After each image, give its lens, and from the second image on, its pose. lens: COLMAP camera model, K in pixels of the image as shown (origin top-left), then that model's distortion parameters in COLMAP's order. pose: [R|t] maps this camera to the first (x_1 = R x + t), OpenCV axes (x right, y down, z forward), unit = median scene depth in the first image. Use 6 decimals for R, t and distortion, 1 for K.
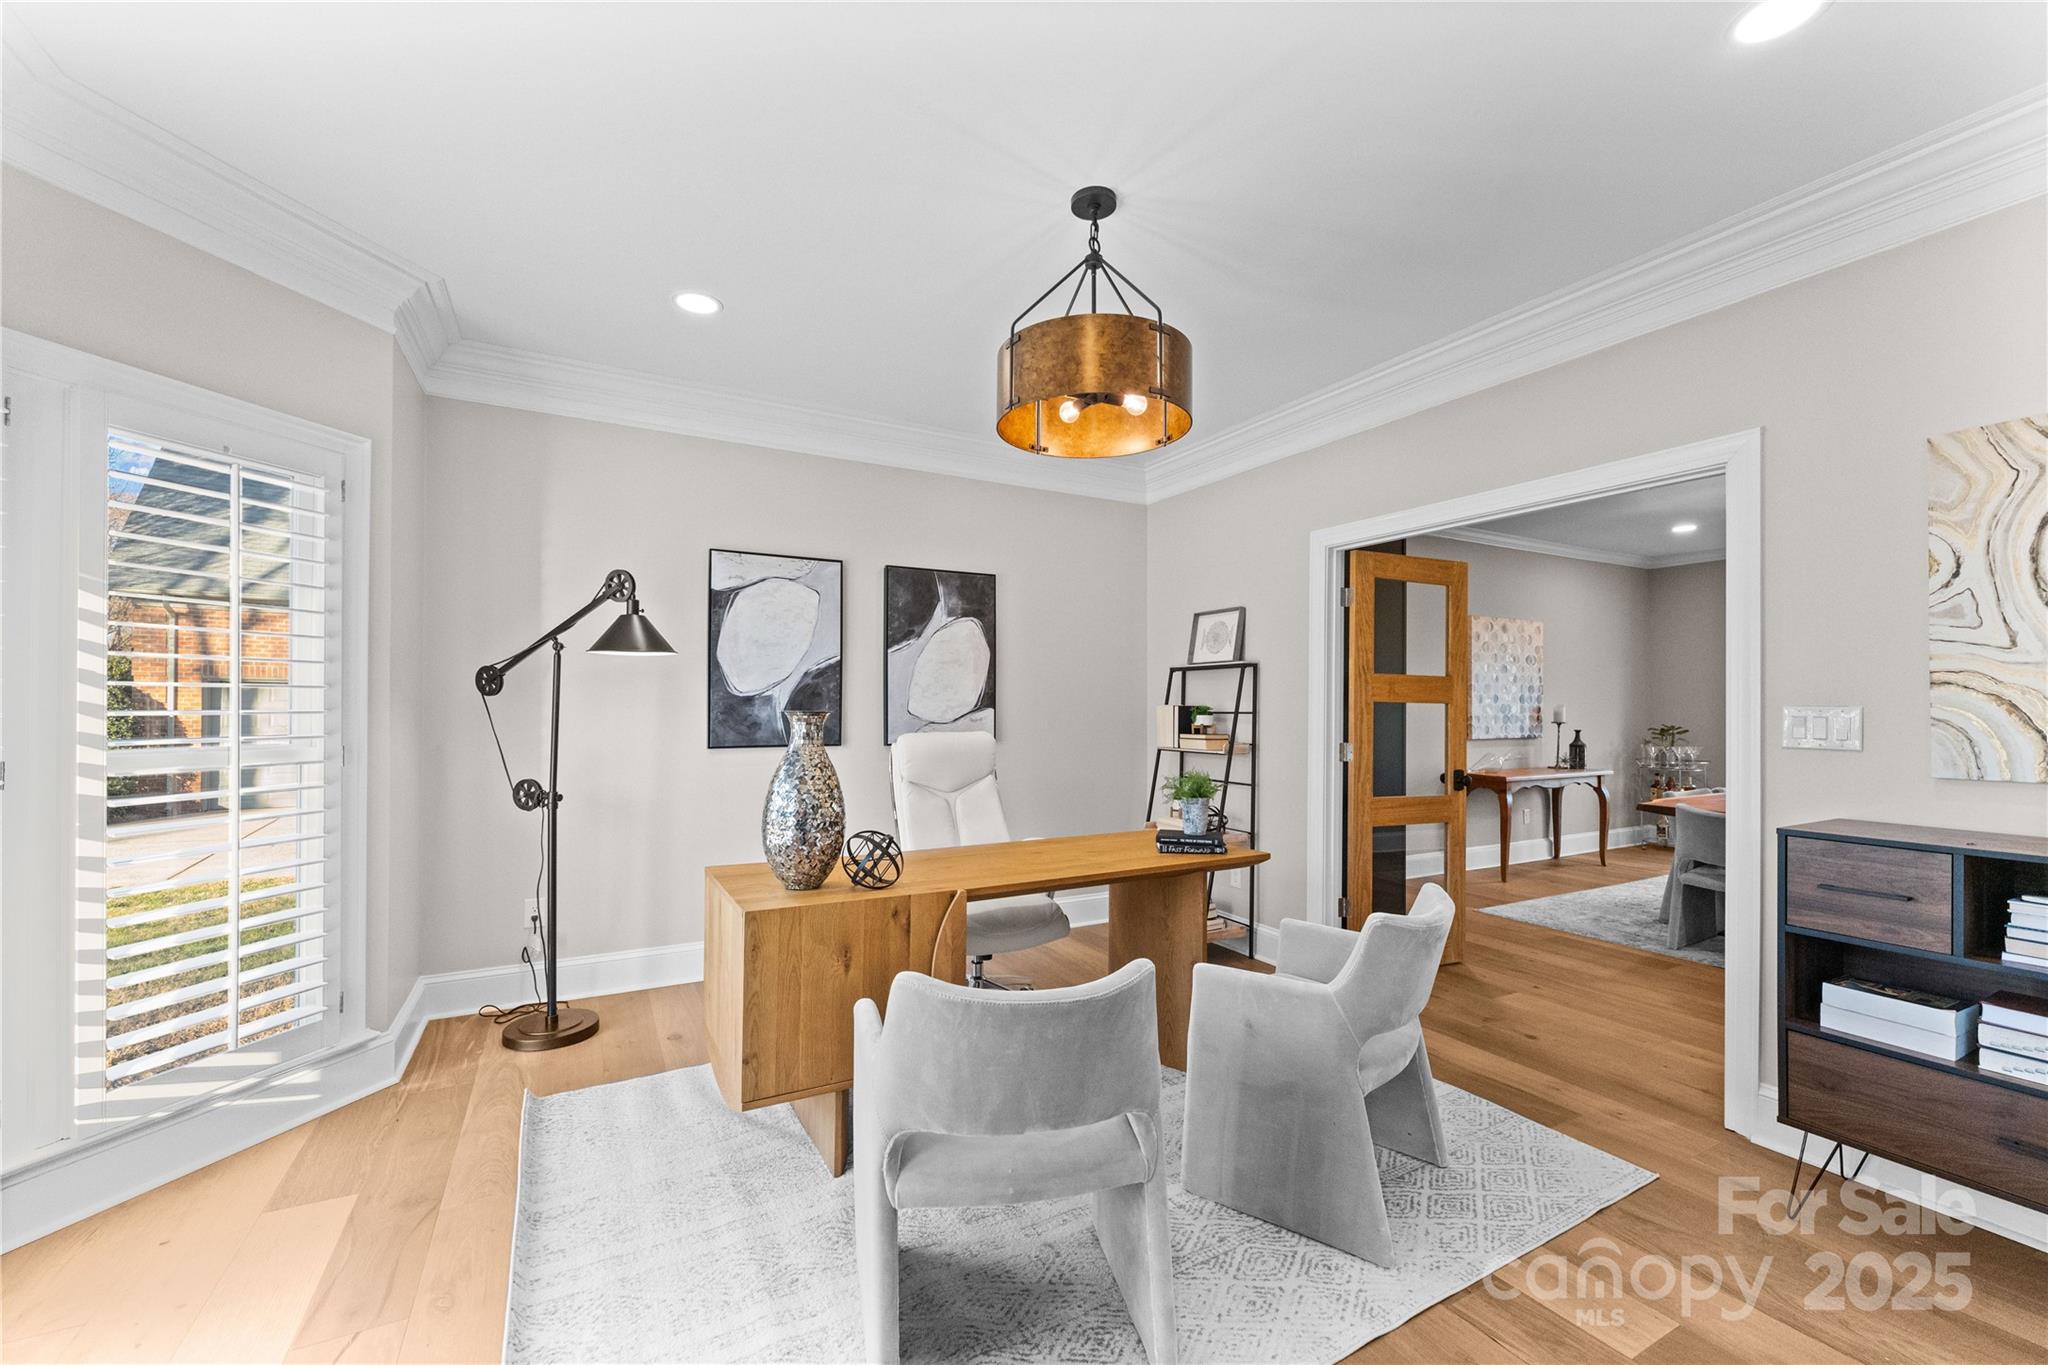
lens RADIAL K [[813.6, 0, 1018.8], [0, 813.6, 706.6], [0, 0, 1]] dist [0.000335, 0.000000]
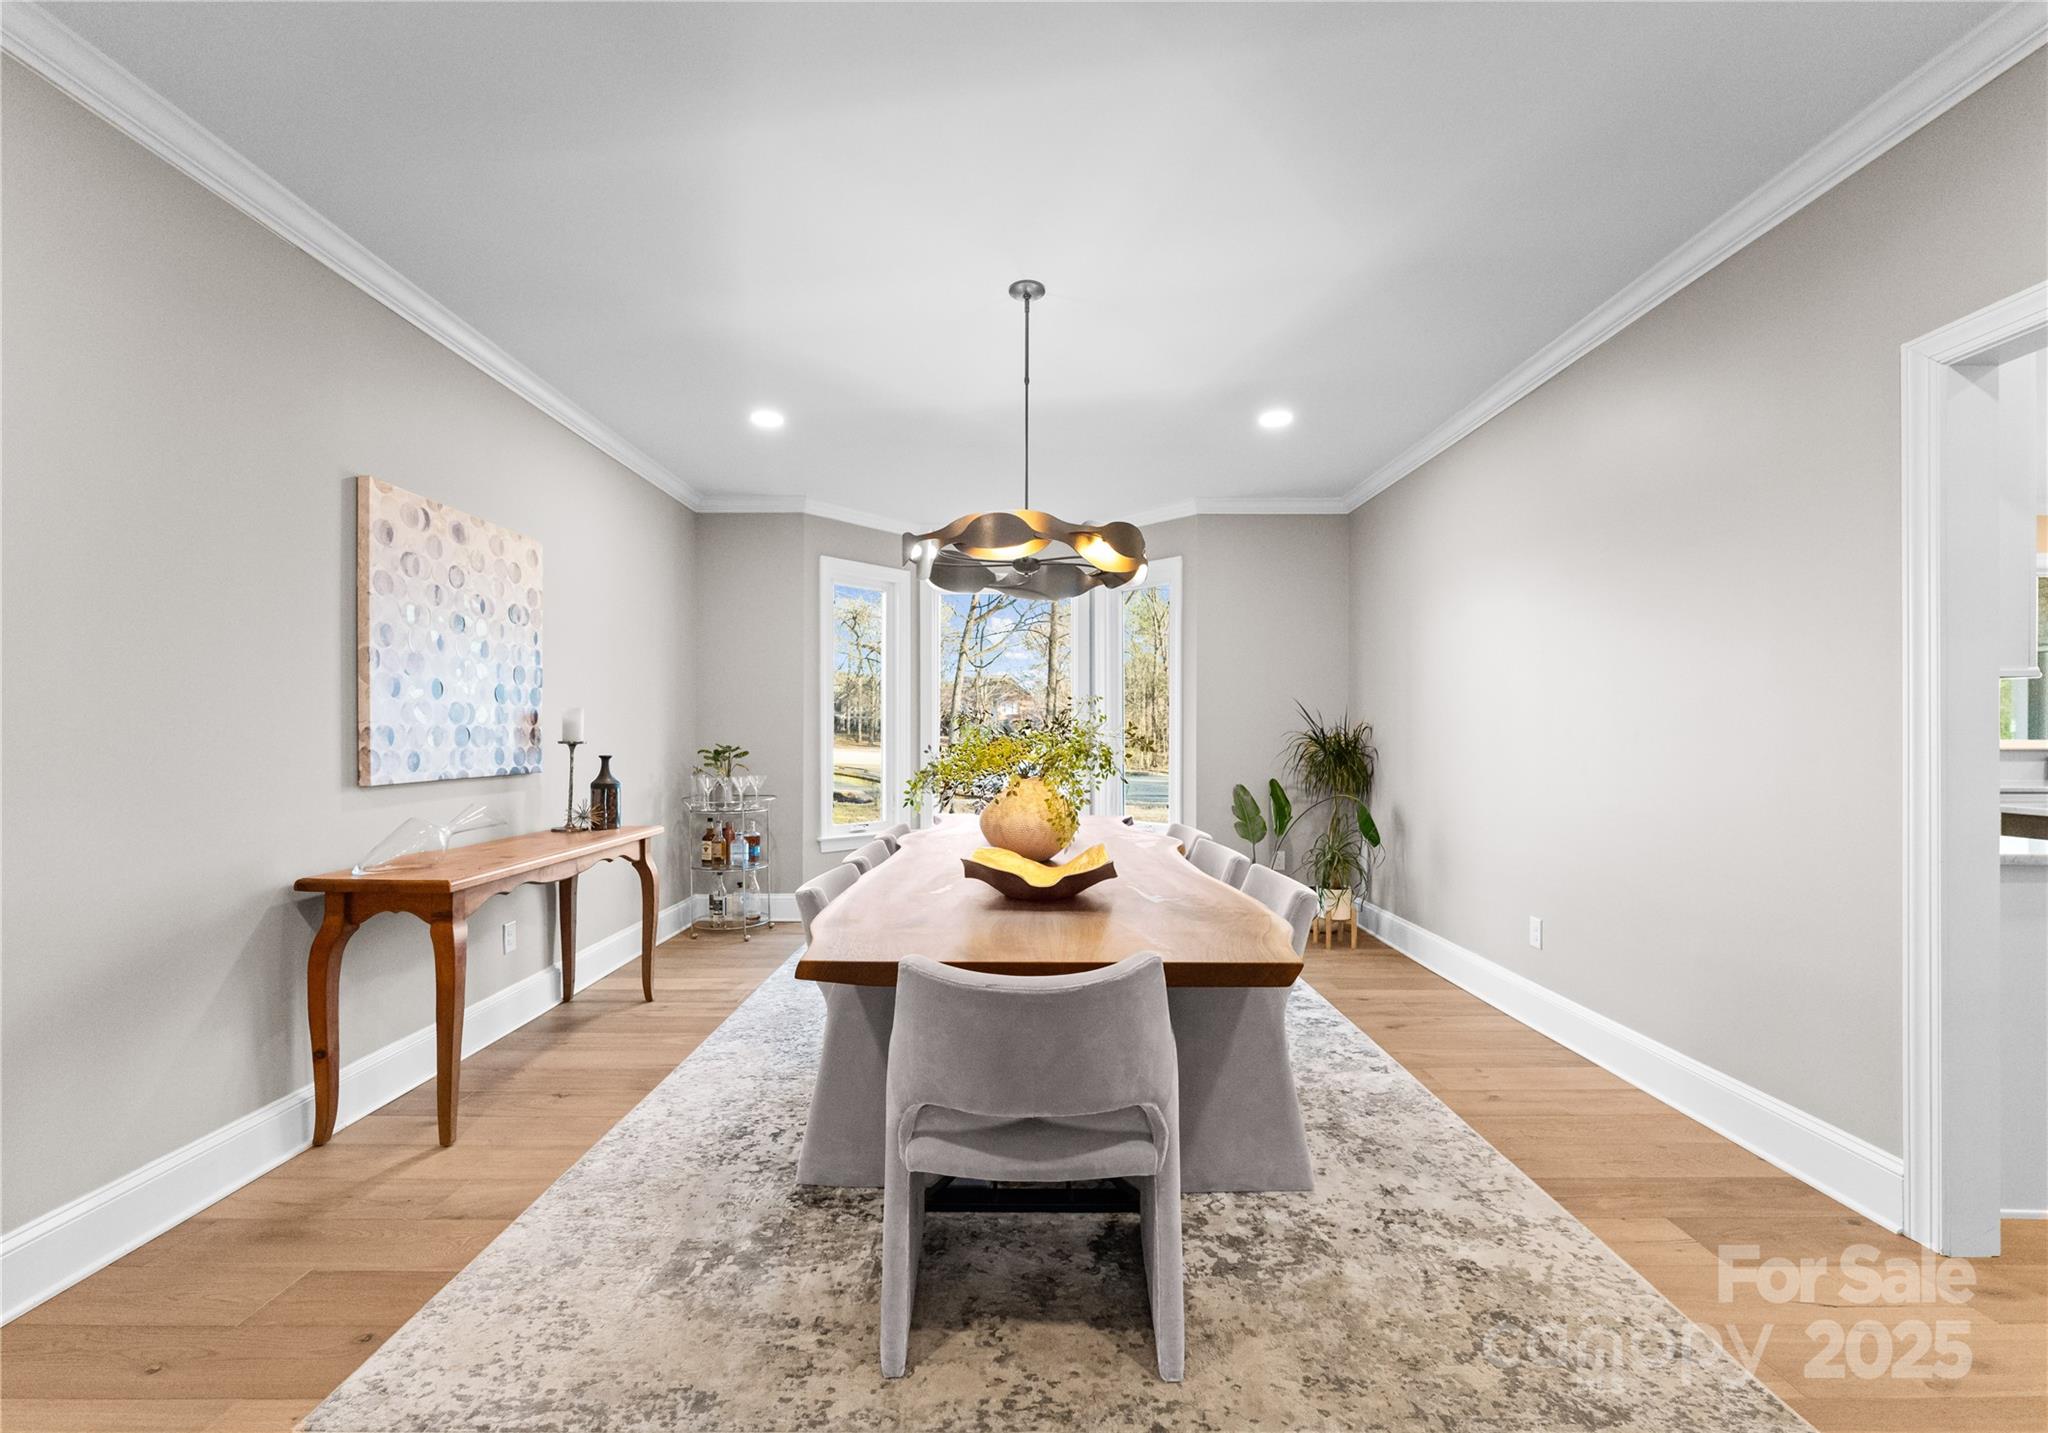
lens RADIAL K [[861.8, 0, 1020.1], [0, 861.8, 734.5], [0, 0, 1]] dist [-0.000572, -0.000061]
pose [[0.479448, -0.002611, 0.877567, 0.322764], [-0.001895, 0.999990, 0.004010, 0.012036], [-0.877568, -0.003586, 0.479438, 0.492340]]
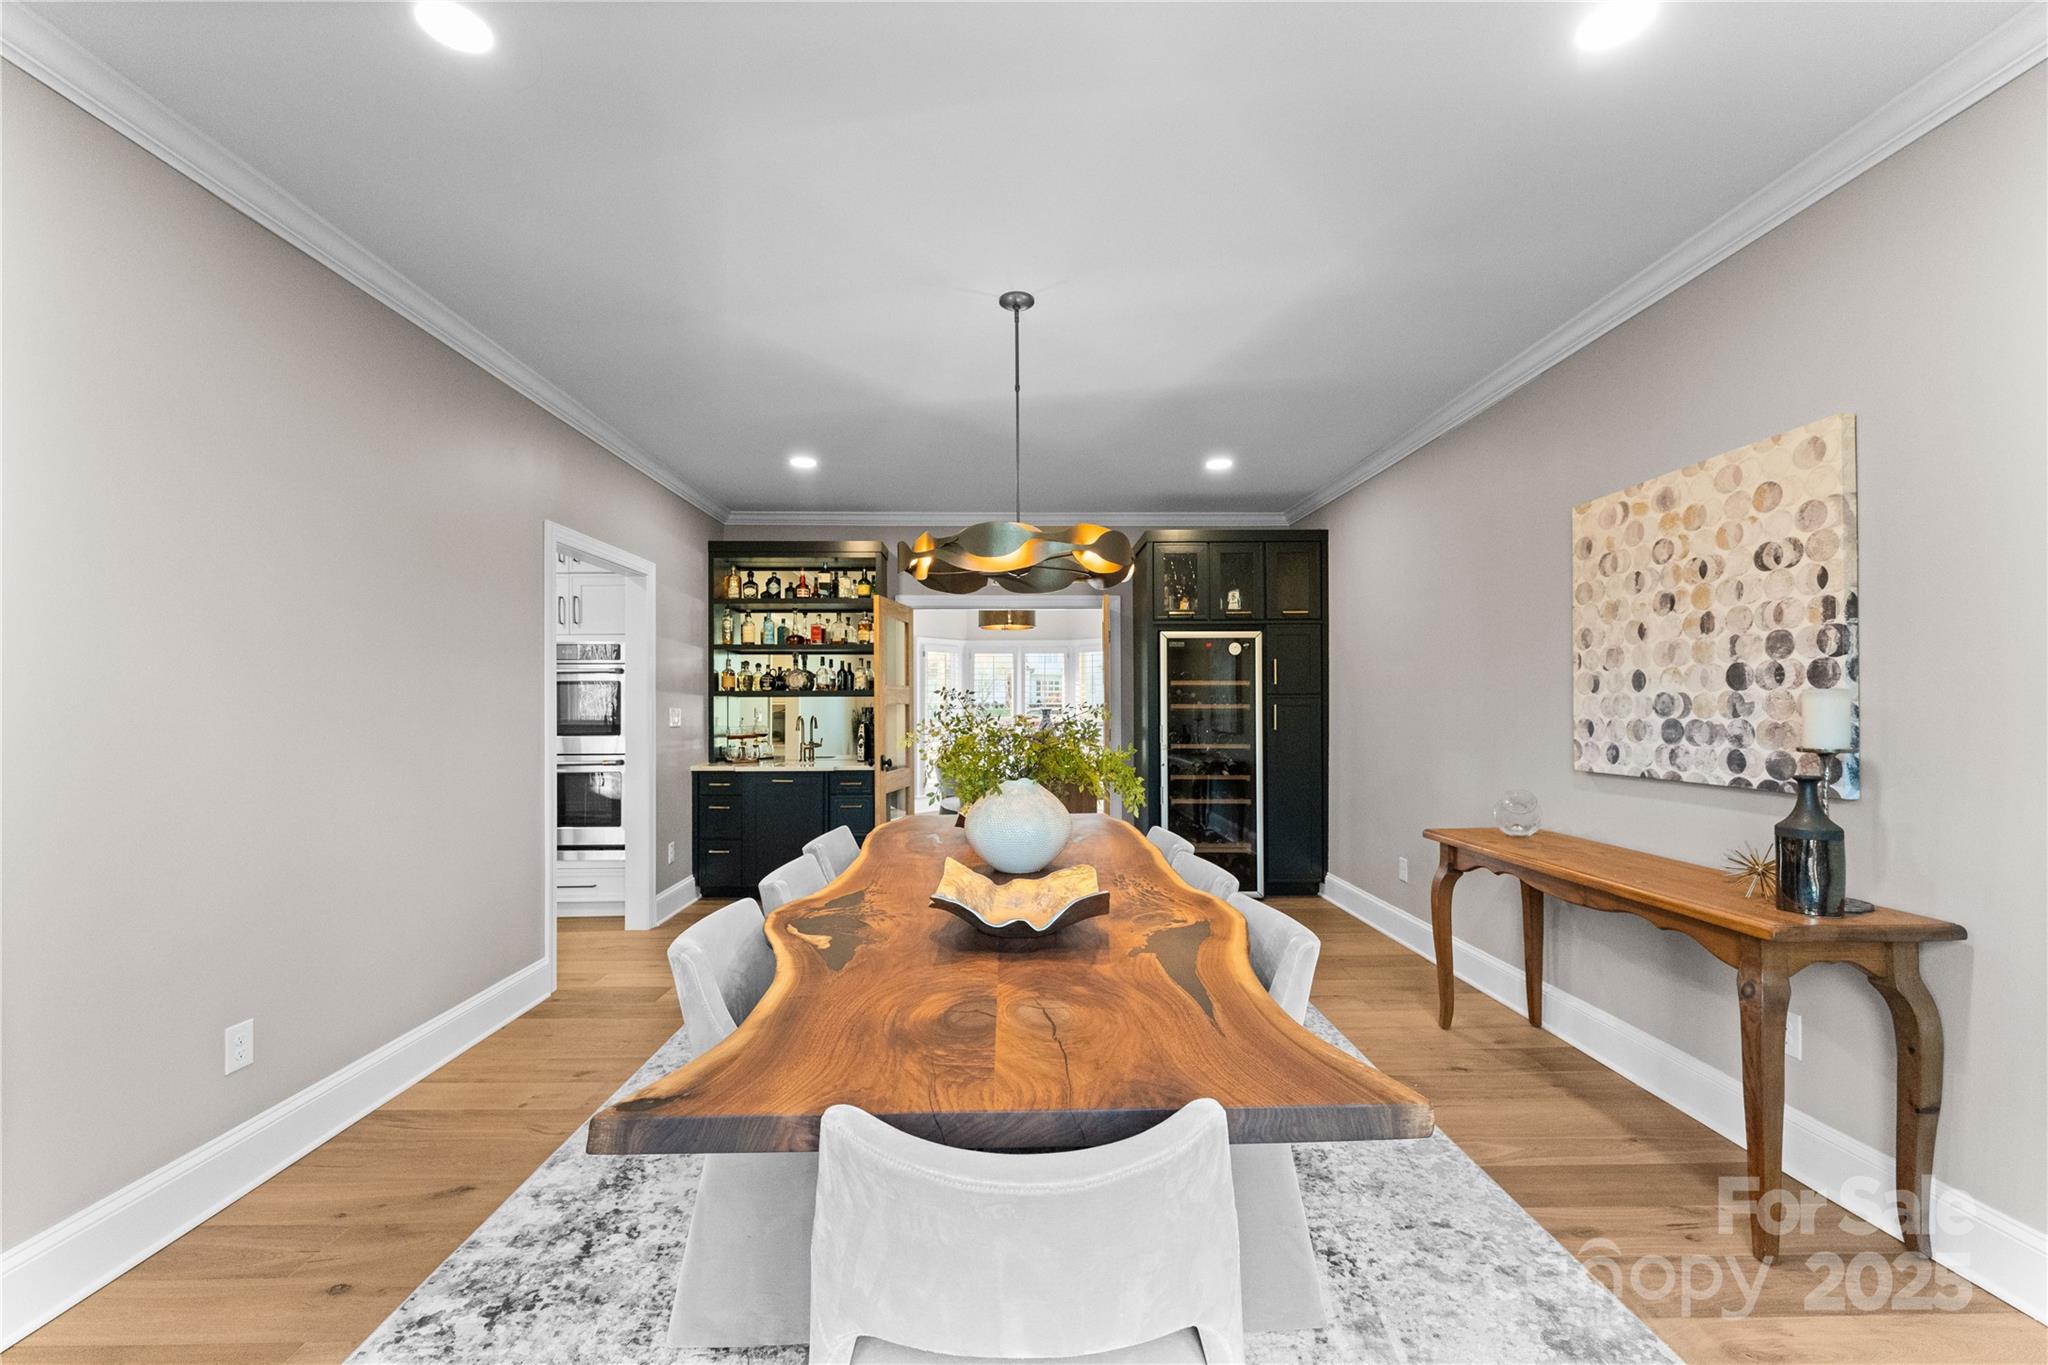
lens RADIAL K [[813.6, 0, 1018.8], [0, 813.6, 706.6], [0, 0, 1]] dist [0.000335, 0.000000]
pose [[-0.460100, -0.002552, -0.887864, 1.069192], [0.007073, 0.999954, -0.006540, 0.003991], [0.887839, -0.009289, -0.460060, 0.885986]]
